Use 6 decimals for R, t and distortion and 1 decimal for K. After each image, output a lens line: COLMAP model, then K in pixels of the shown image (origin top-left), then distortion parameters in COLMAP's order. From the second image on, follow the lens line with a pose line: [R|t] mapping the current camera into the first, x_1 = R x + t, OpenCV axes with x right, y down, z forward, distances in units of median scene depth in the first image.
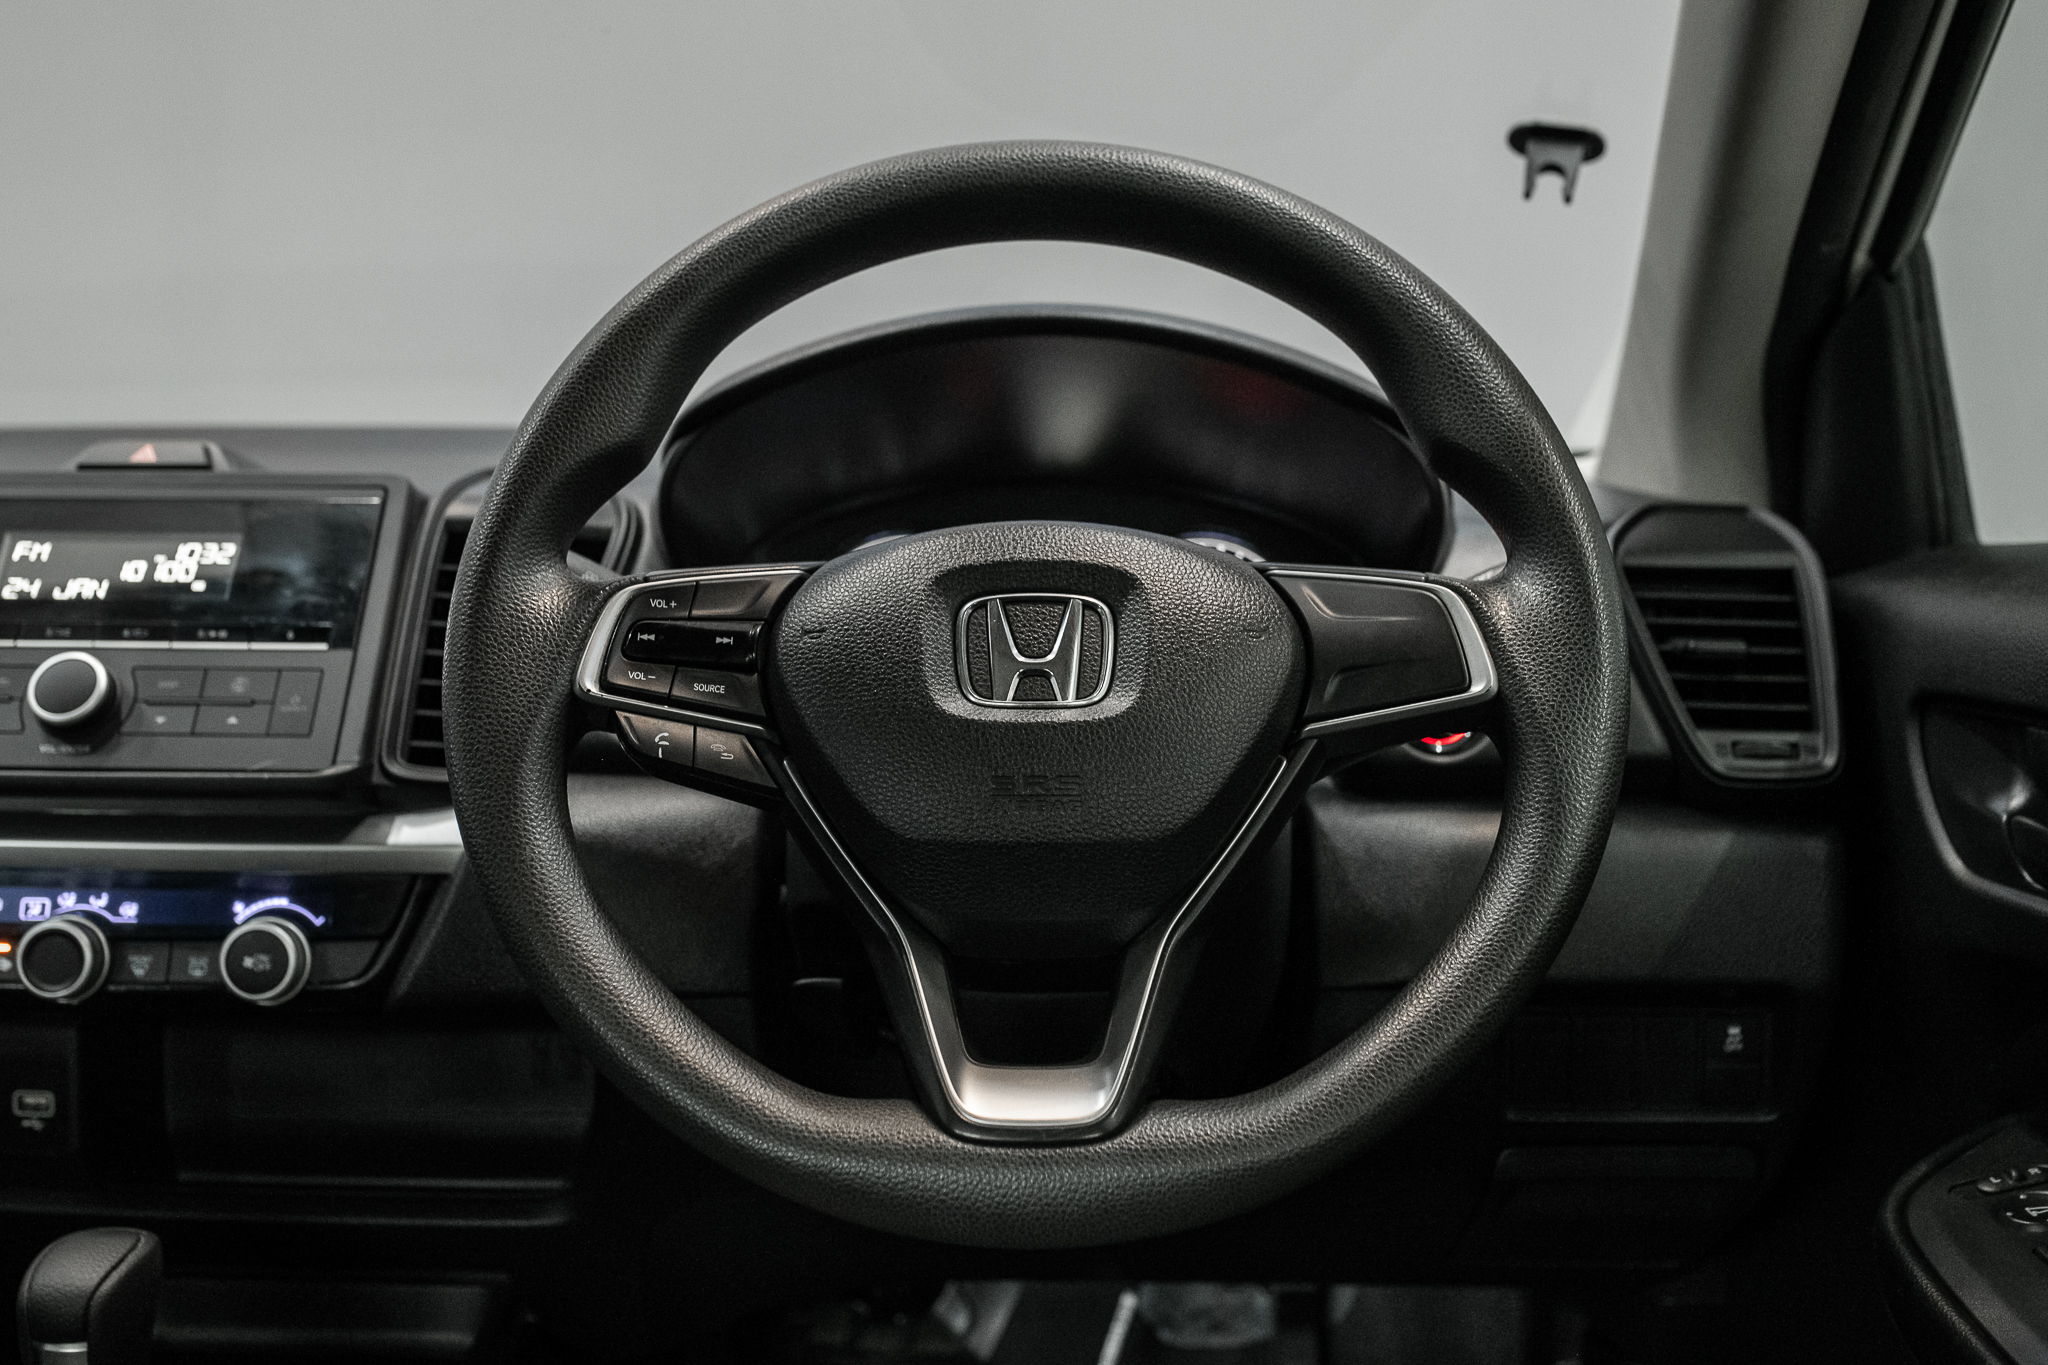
lens RADIAL K [[2063.8, 0, 1022.9], [0, 2063.8, 644.9], [0, 0, 1]] dist [-0.017915, 0.024312]
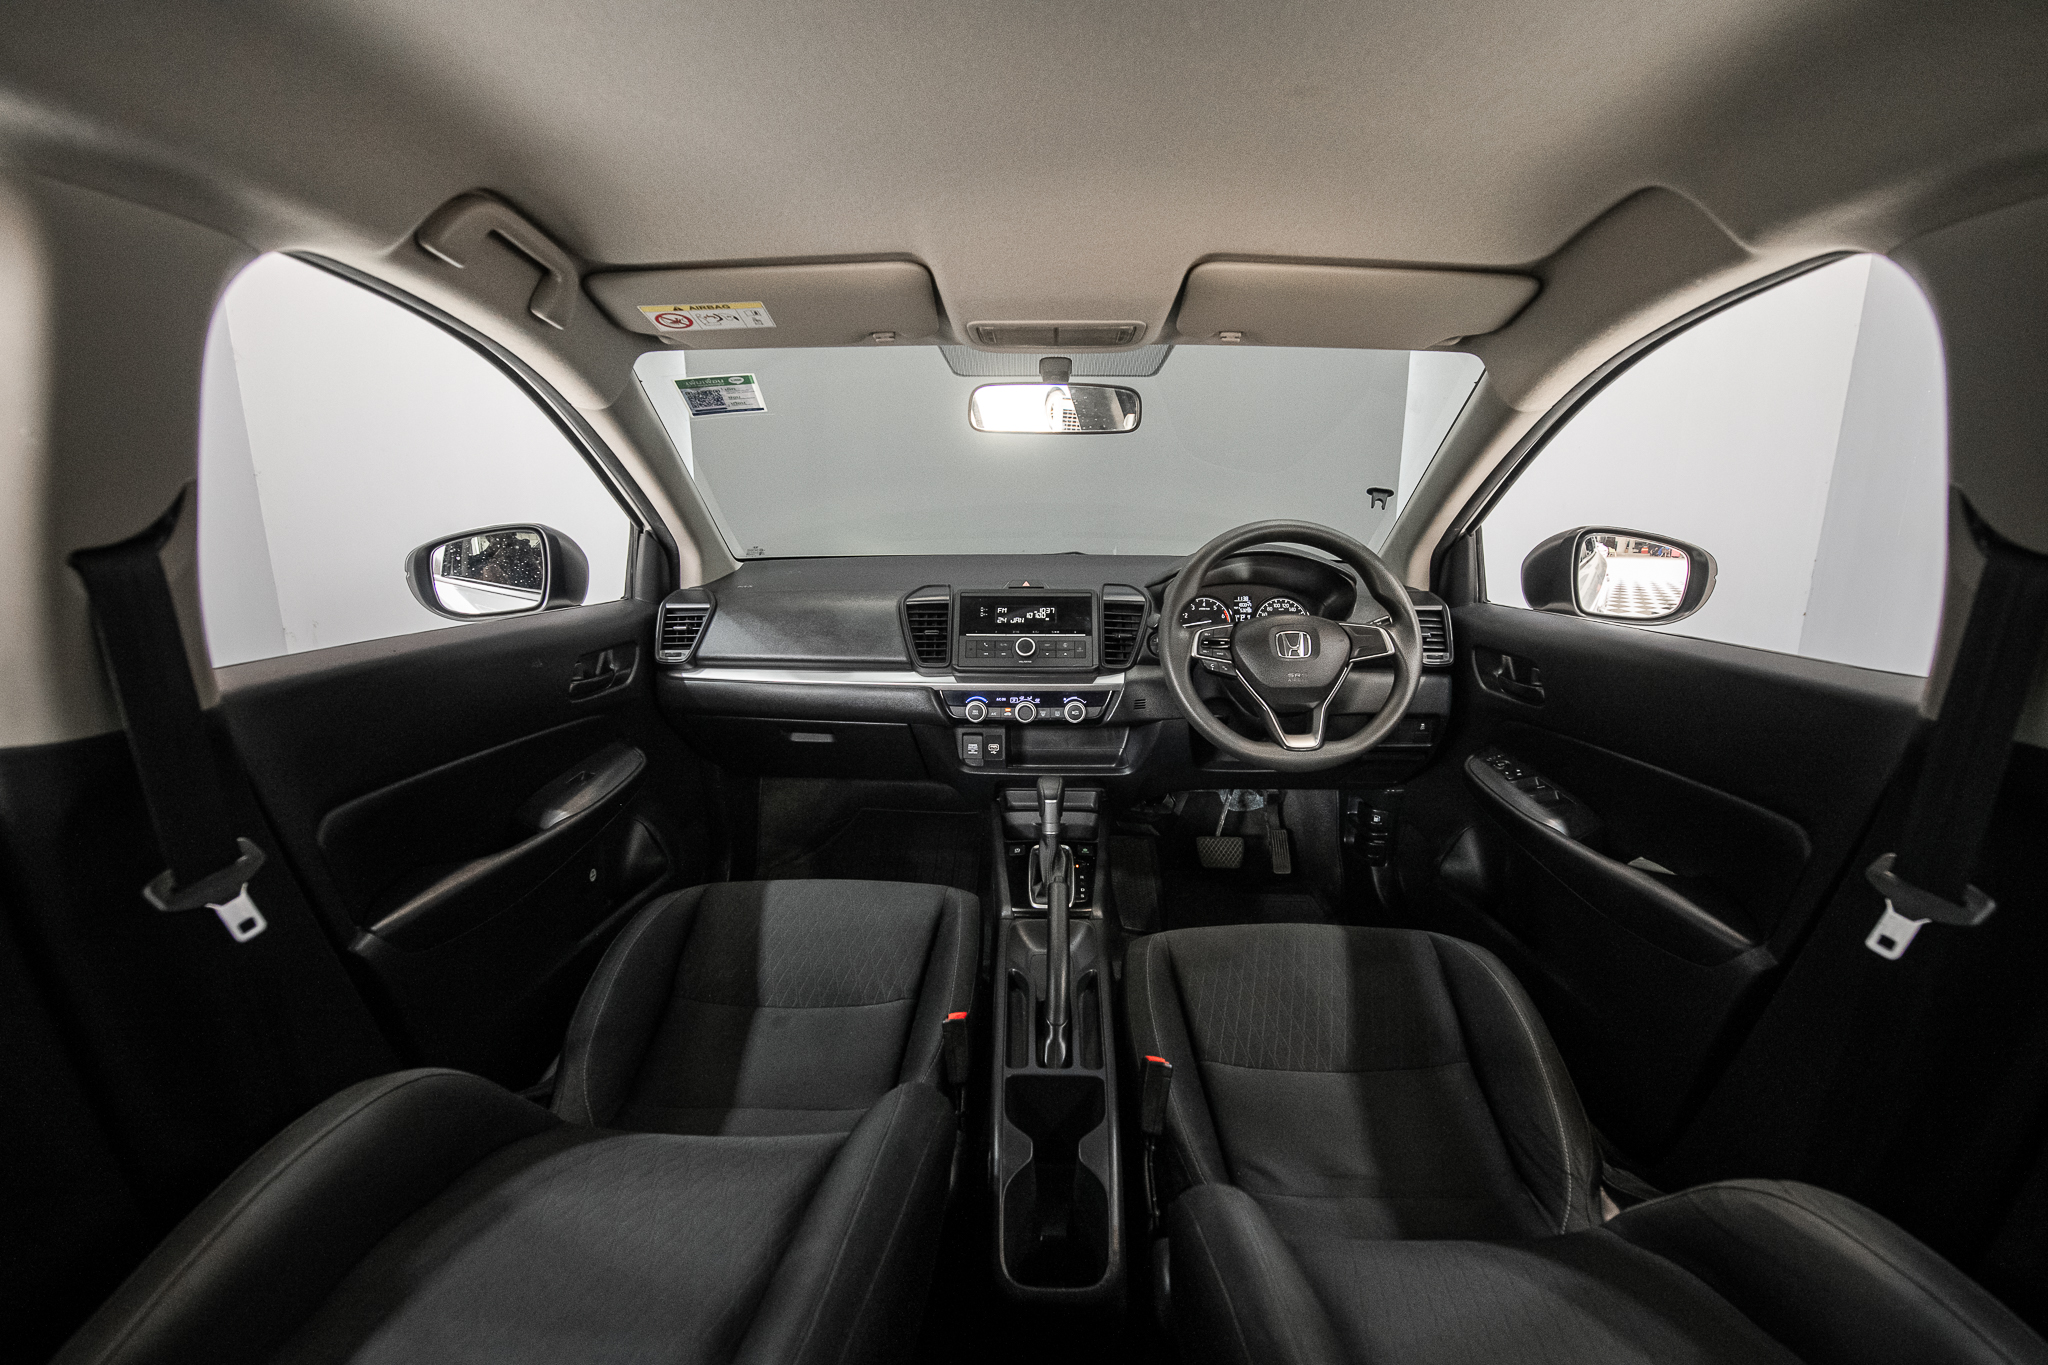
lens RADIAL K [[889.9, 0, 1024.0], [0, 889.9, 682.5], [0, 0, 1]] dist [-0.001603, -0.000043]
pose [[0.999620, -0.011153, 0.025215, -0.504554], [0.007375, 0.989368, 0.145246, -0.162472], [-0.026567, -0.145005, 0.989074, -0.739798]]
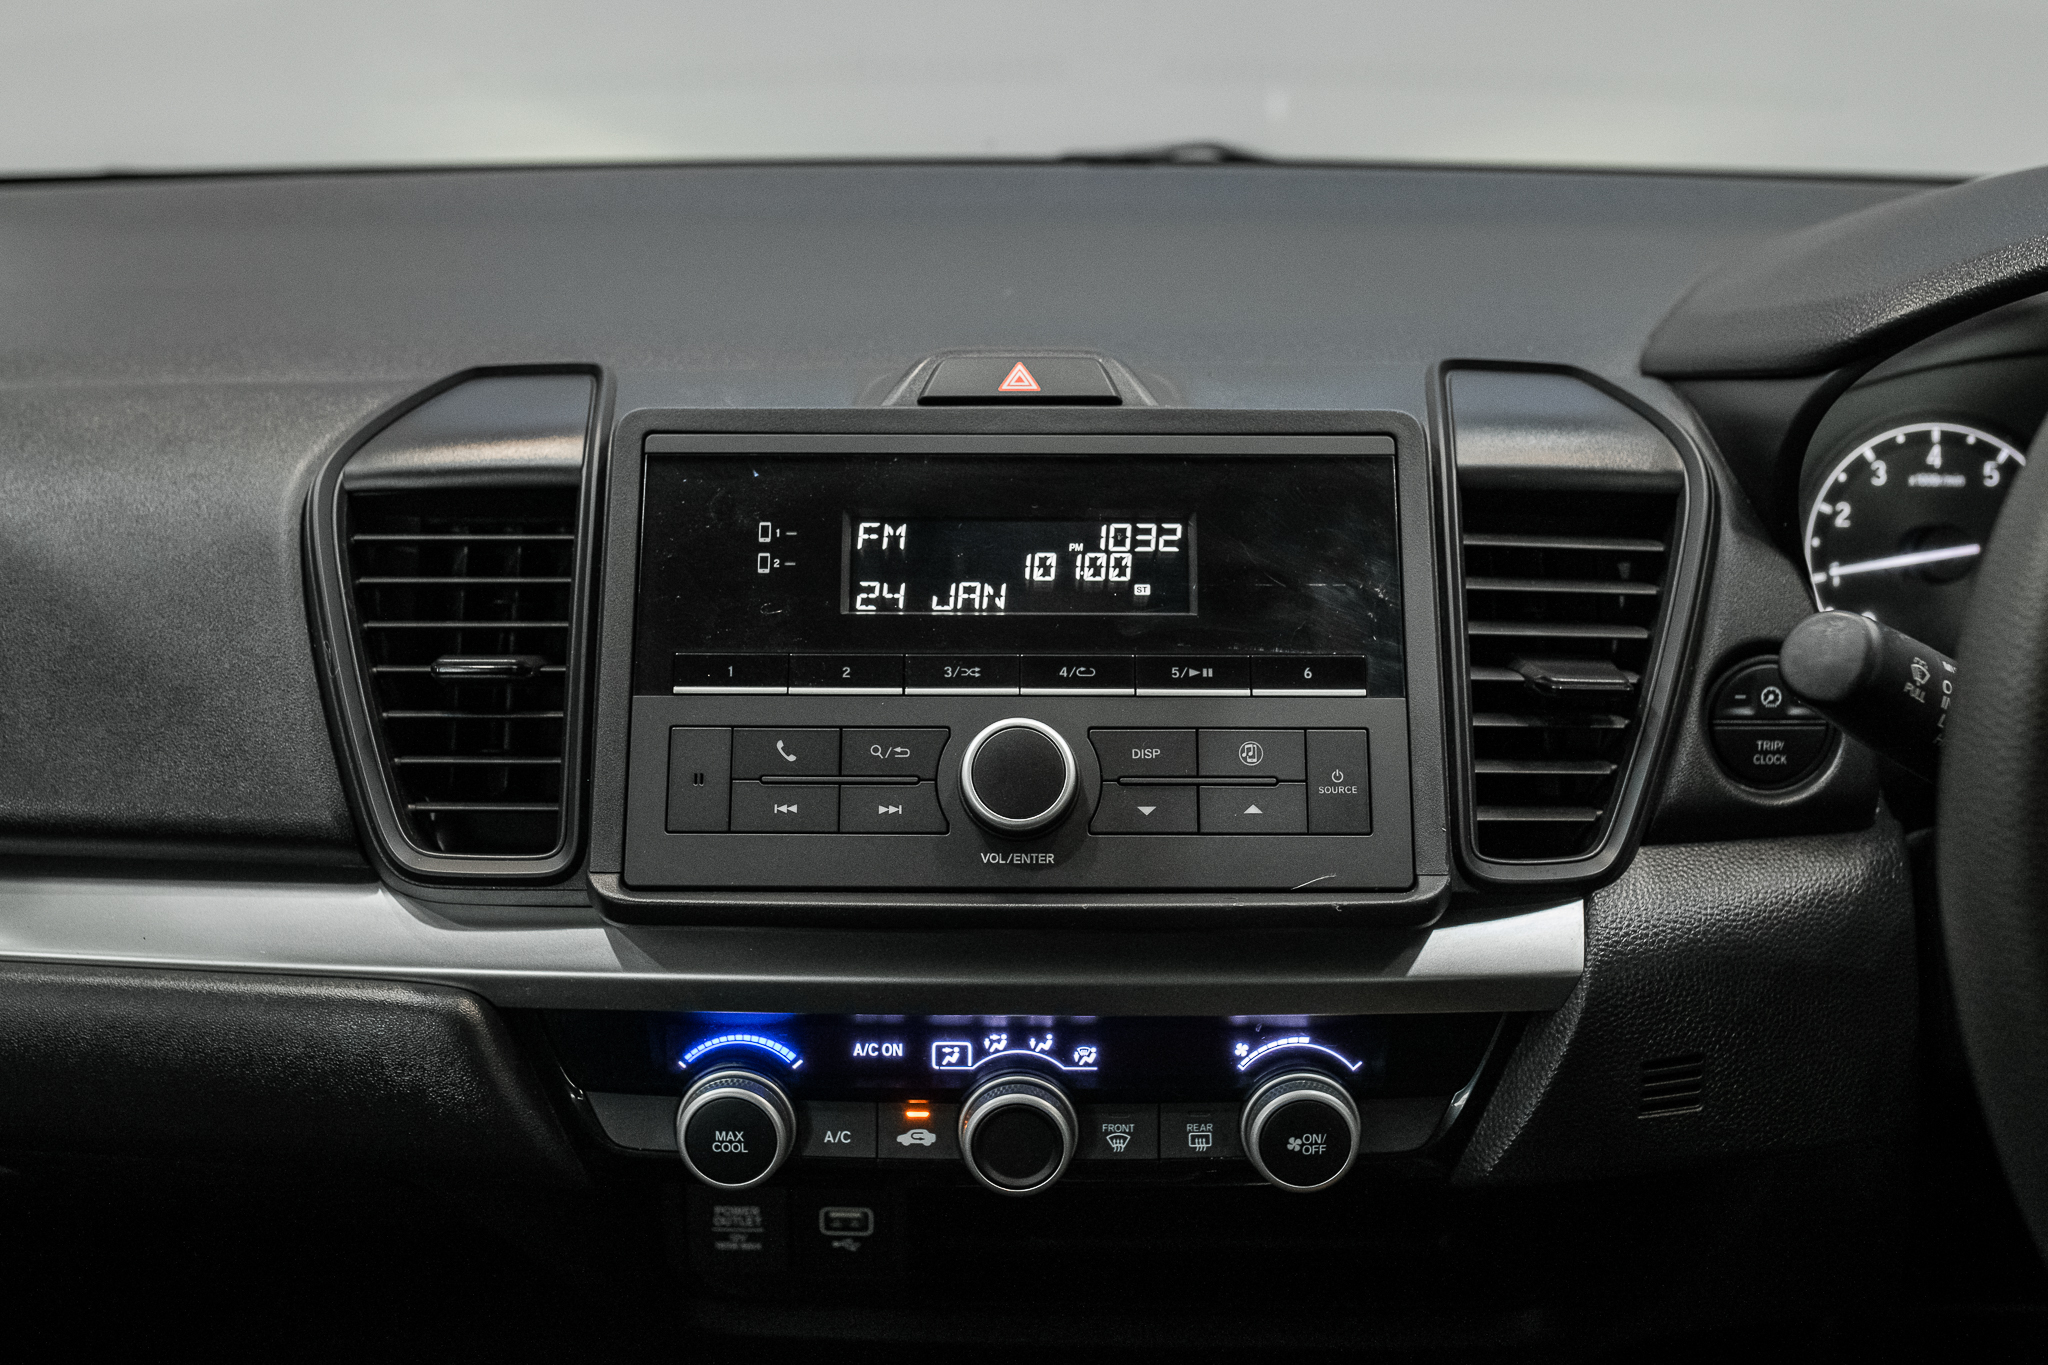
lens RADIAL K [[2063.8, 0, 1022.9], [0, 2063.8, 644.9], [0, 0, 1]] dist [-0.017915, 0.024312]
pose [[0.999532, -0.016129, 0.026004, -0.472299], [0.009359, 0.970220, 0.242044, -0.183454], [-0.029134, -0.241687, 0.969917, 0.339127]]
